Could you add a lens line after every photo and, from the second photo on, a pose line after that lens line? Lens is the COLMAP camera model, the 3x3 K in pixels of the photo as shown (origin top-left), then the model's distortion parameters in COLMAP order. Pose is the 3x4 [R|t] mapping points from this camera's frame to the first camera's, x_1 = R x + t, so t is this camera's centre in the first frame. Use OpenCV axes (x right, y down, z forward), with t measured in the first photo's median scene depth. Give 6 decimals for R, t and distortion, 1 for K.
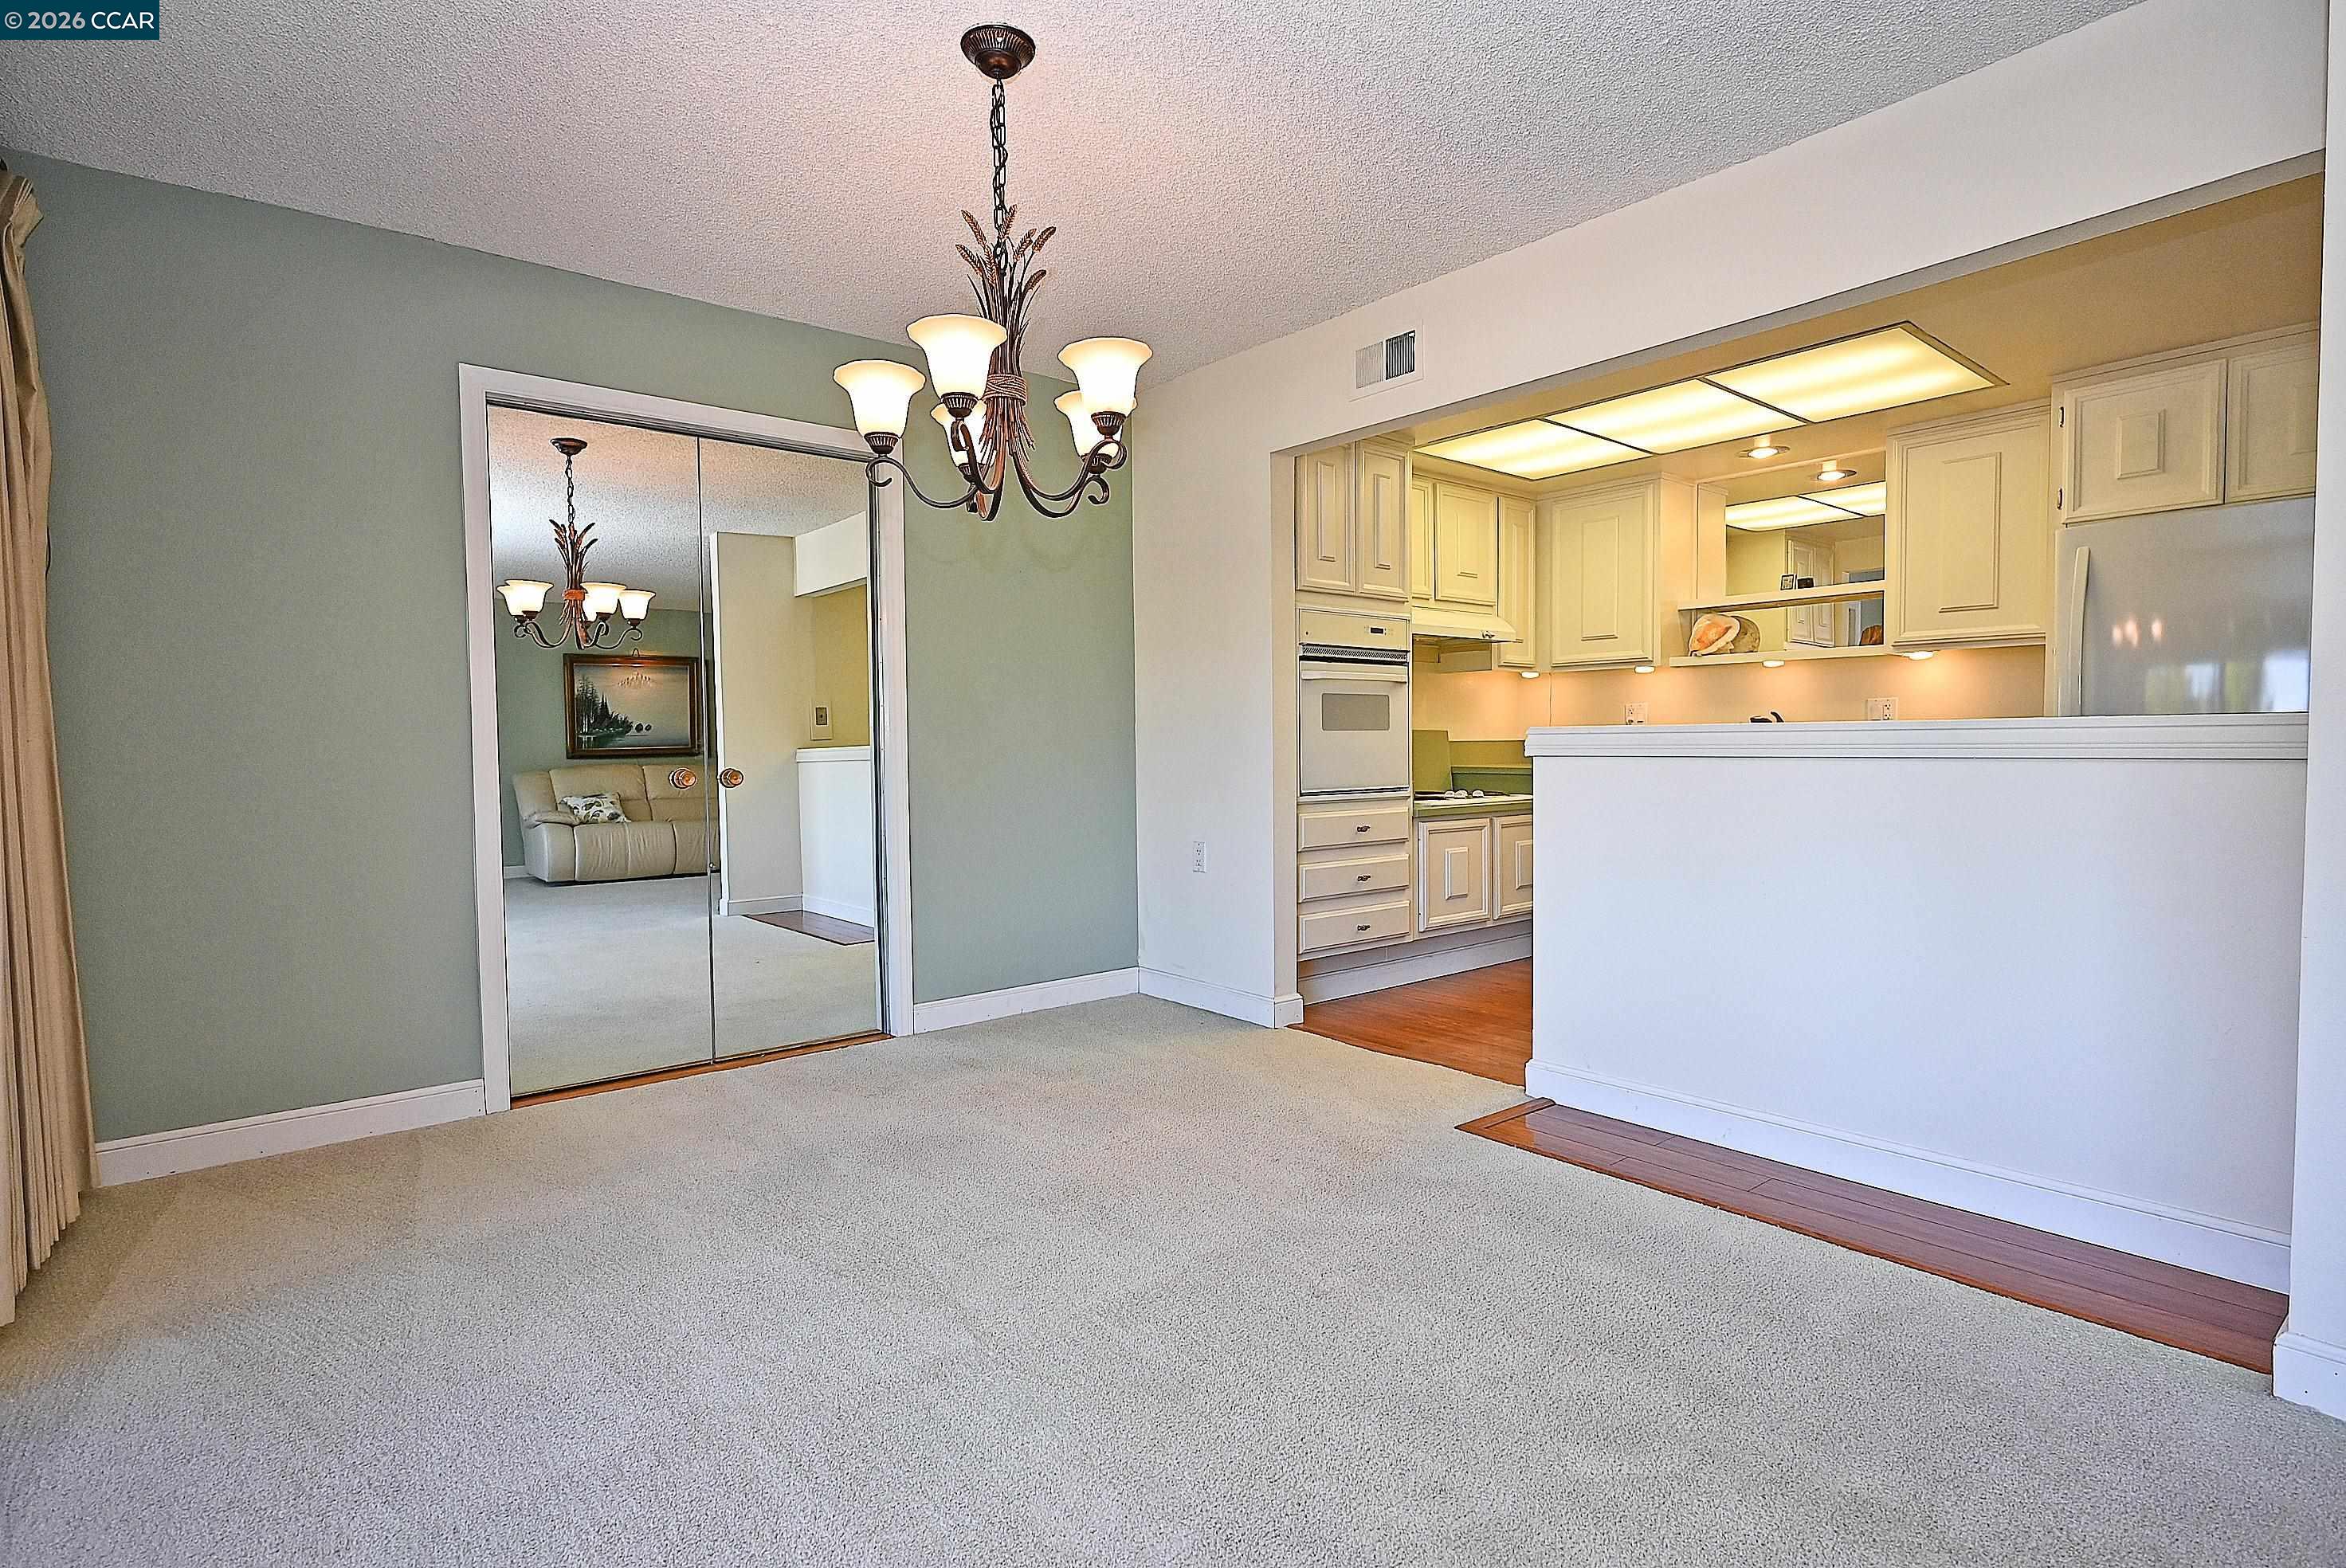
lens RADIAL K [[1161.7, 0, 1167.5], [0, 1161.7, 789.8], [0, 0, 1]] dist [0.000491, -0.000194]
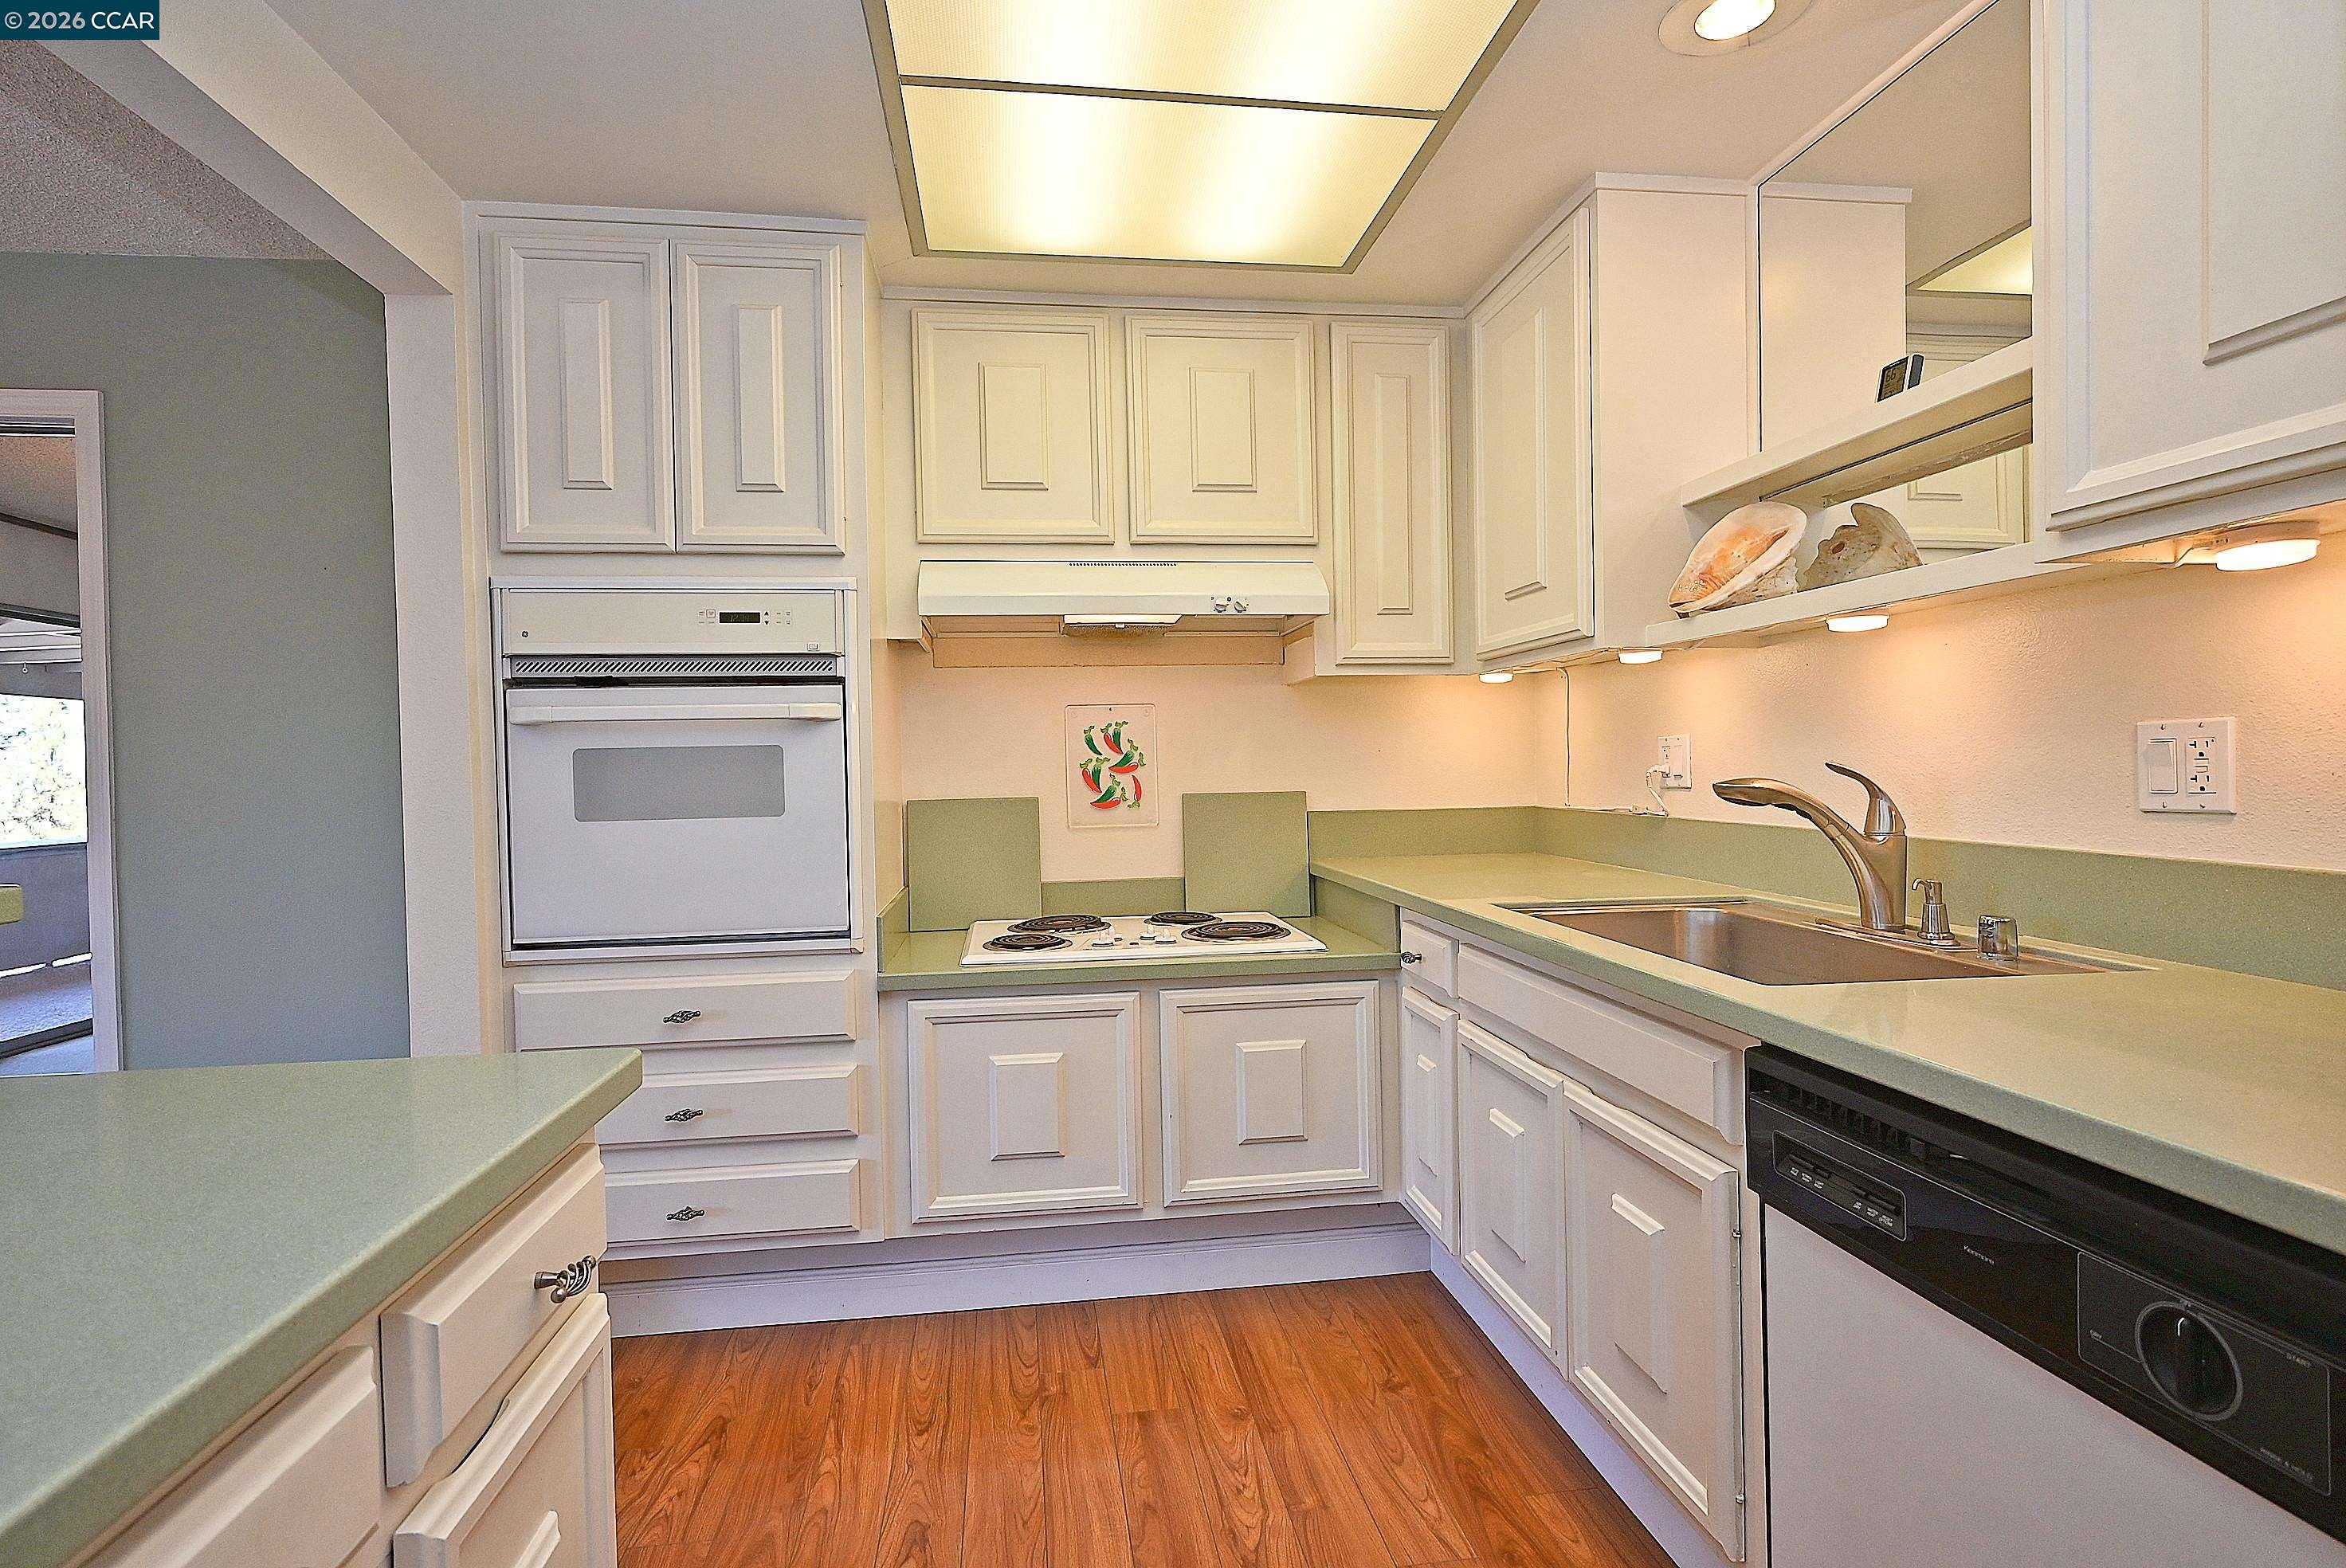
lens RADIAL K [[1161.7, 0, 1167.5], [0, 1161.7, 789.8], [0, 0, 1]] dist [0.000491, -0.000194]
pose [[0.851604, 0.005060, -0.524161, 0.515073], [-0.009608, 0.999936, -0.005956, -0.053591], [0.524097, 0.010109, 0.851599, 0.580754]]
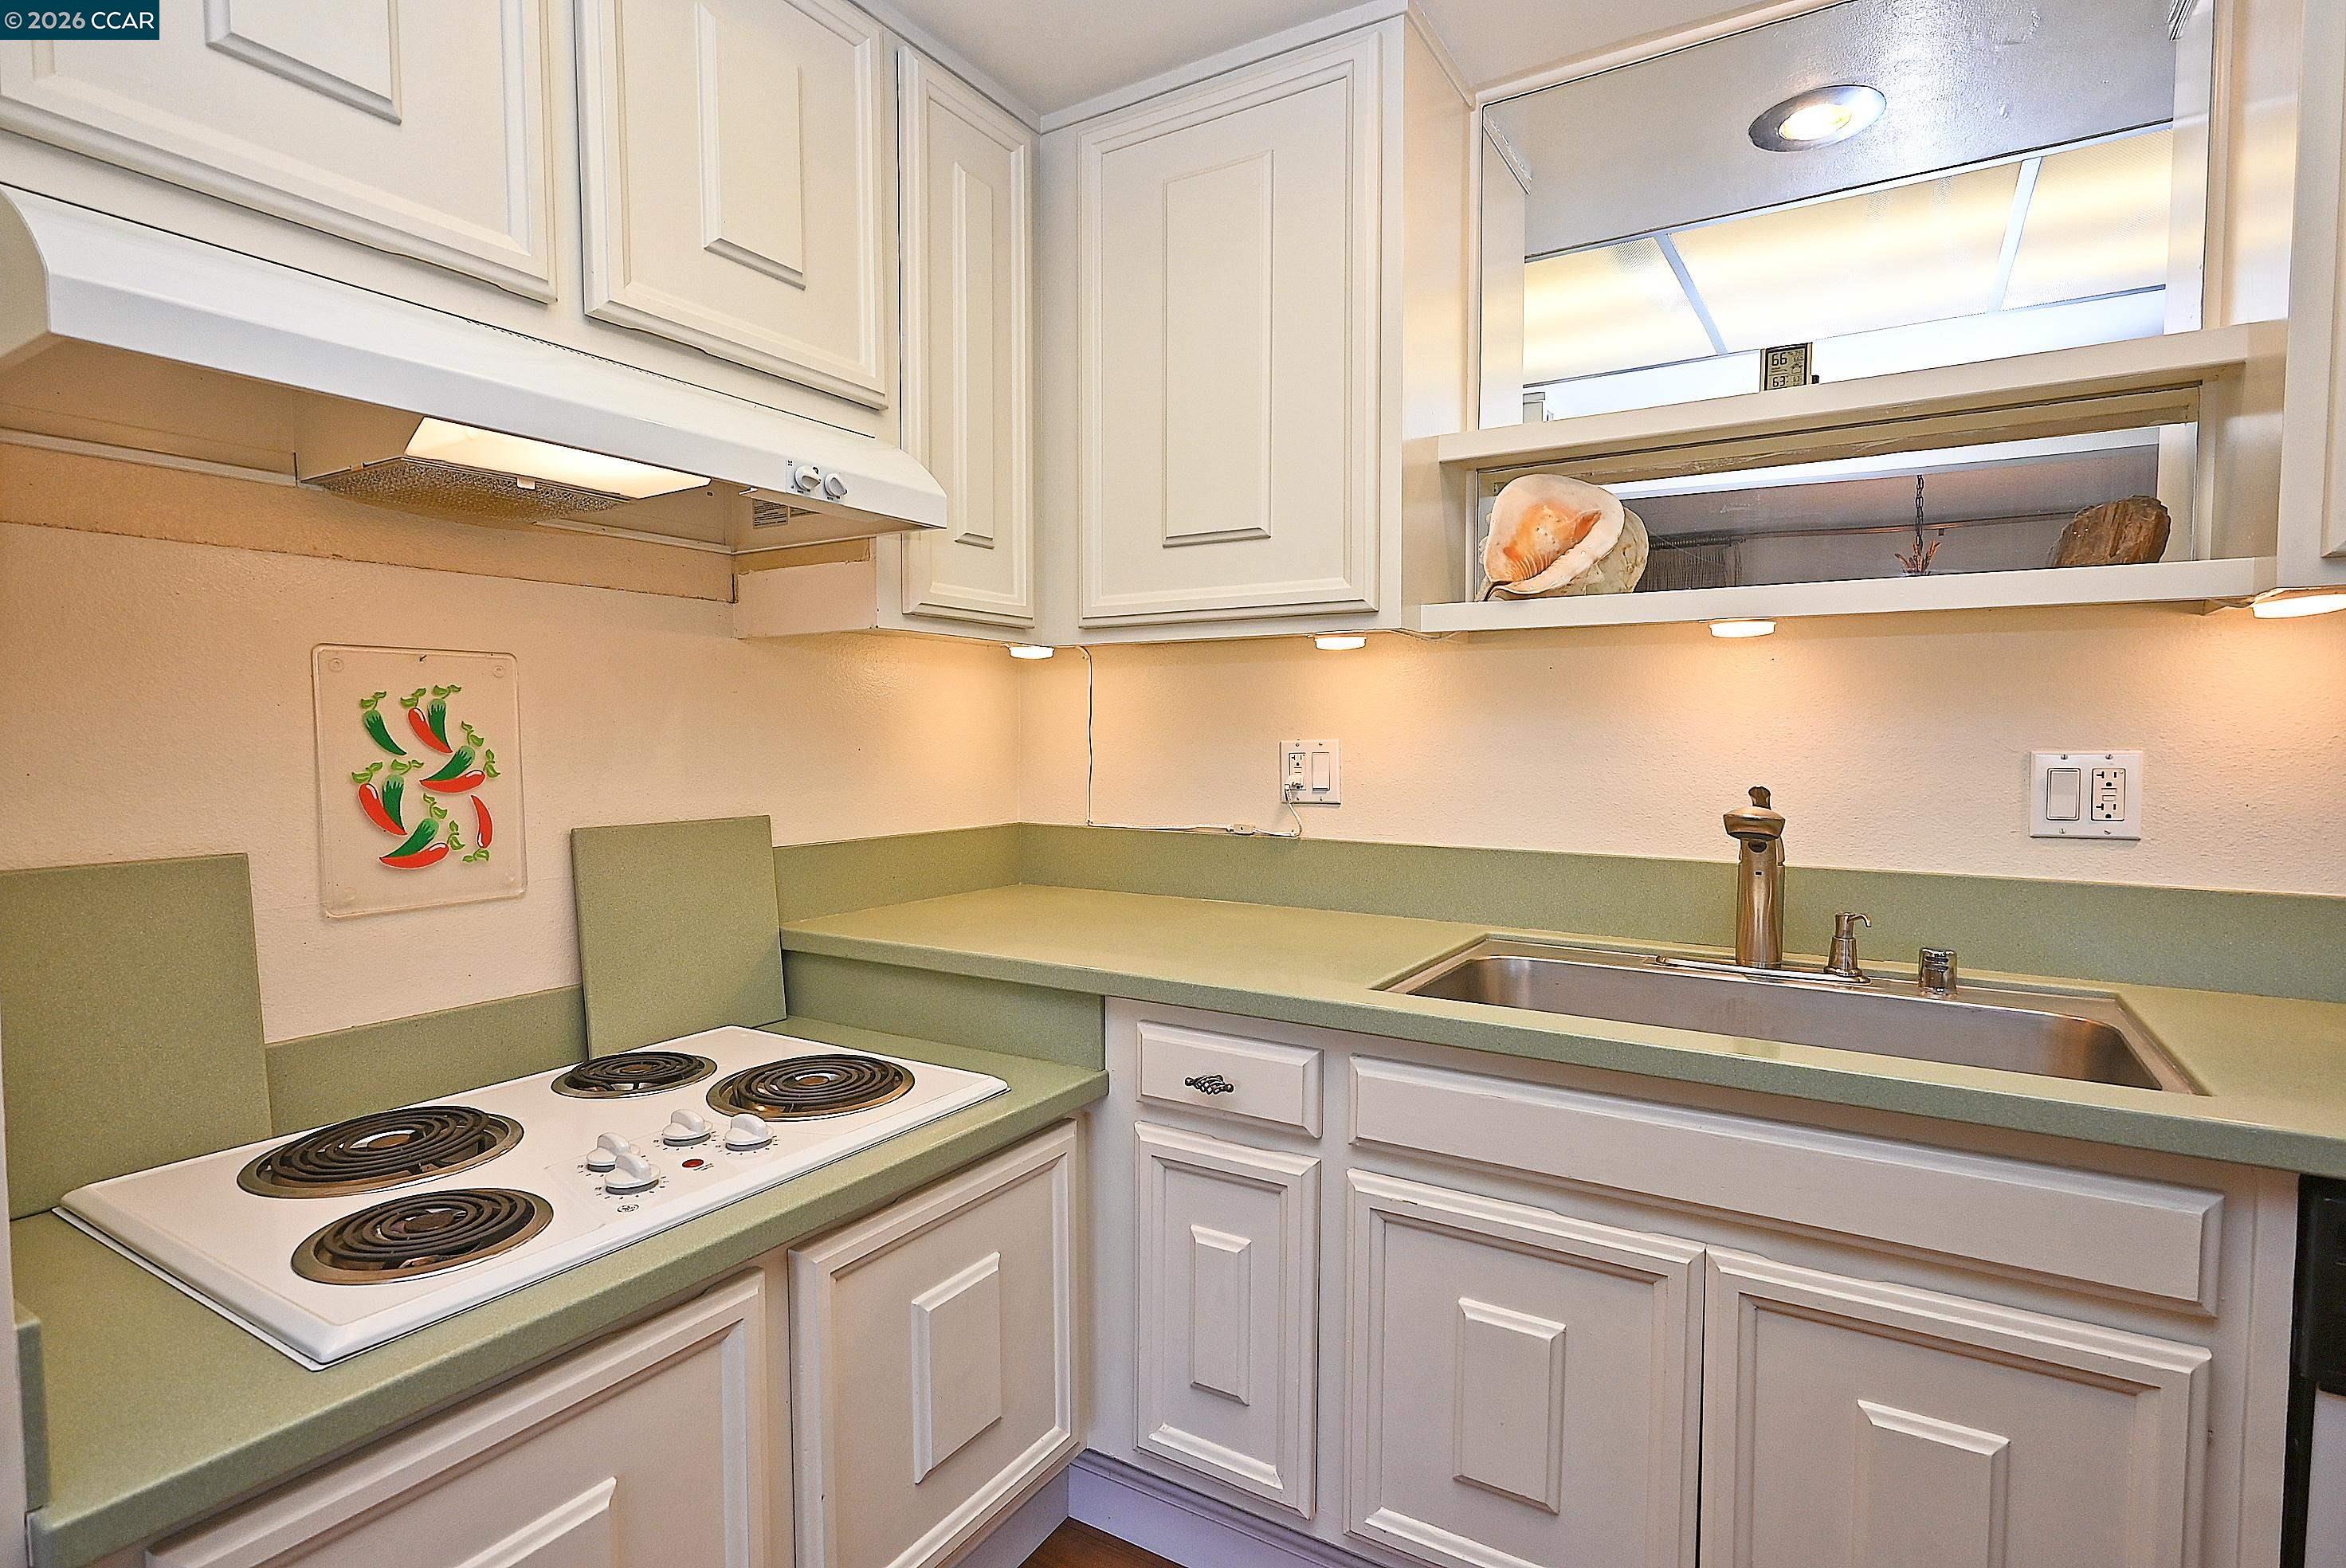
lens RADIAL K [[1161.7, 0, 1167.5], [0, 1161.7, 789.8], [0, 0, 1]] dist [0.000491, -0.000194]
pose [[0.944267, -0.006668, 0.329114, 0.266645], [0.003666, 0.999946, 0.009742, -0.067729], [-0.329161, -0.007993, 0.944240, 0.737704]]
